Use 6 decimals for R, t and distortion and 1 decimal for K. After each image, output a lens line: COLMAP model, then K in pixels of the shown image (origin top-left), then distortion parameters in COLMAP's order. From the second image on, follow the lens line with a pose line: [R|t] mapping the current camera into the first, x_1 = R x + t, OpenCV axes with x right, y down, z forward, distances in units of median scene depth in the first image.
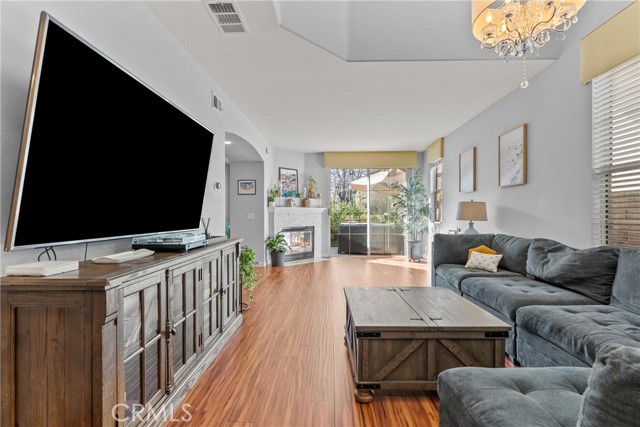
lens RADIAL K [[287.9, 0, 320.1], [0, 287.9, 215.7], [0, 0, 1]] dist [-0.011135, 0.000290]
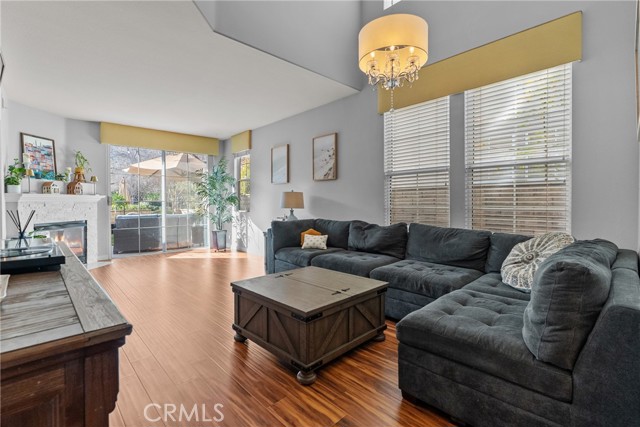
lens RADIAL K [[294.5, 0, 319.6], [0, 294.5, 205.6], [0, 0, 1]] dist [-0.002517, 0.000451]
pose [[0.707459, -0.012095, 0.706650, -0.142369], [0.009961, 0.999925, 0.007143, -0.000987], [-0.706684, 0.001986, 0.707527, 0.053497]]
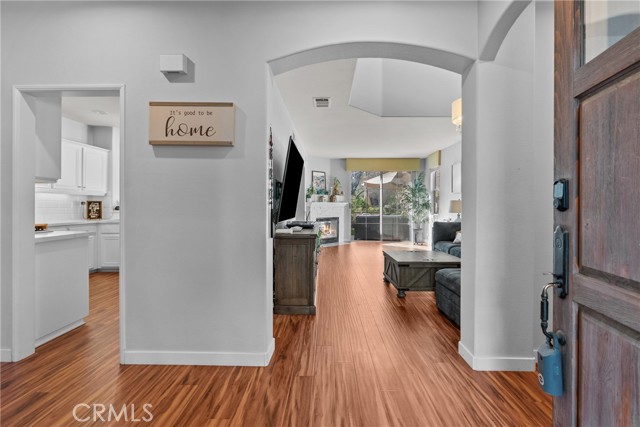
lens RADIAL K [[286.4, 0, 320.9], [0, 286.4, 206.8], [0, 0, 1]] dist [-0.002801, -0.000282]
pose [[0.999986, 0.002719, 0.004496, -0.114388], [-0.002704, 0.999991, -0.003296, -0.004955], [-0.004505, 0.003284, 0.999984, -0.283995]]
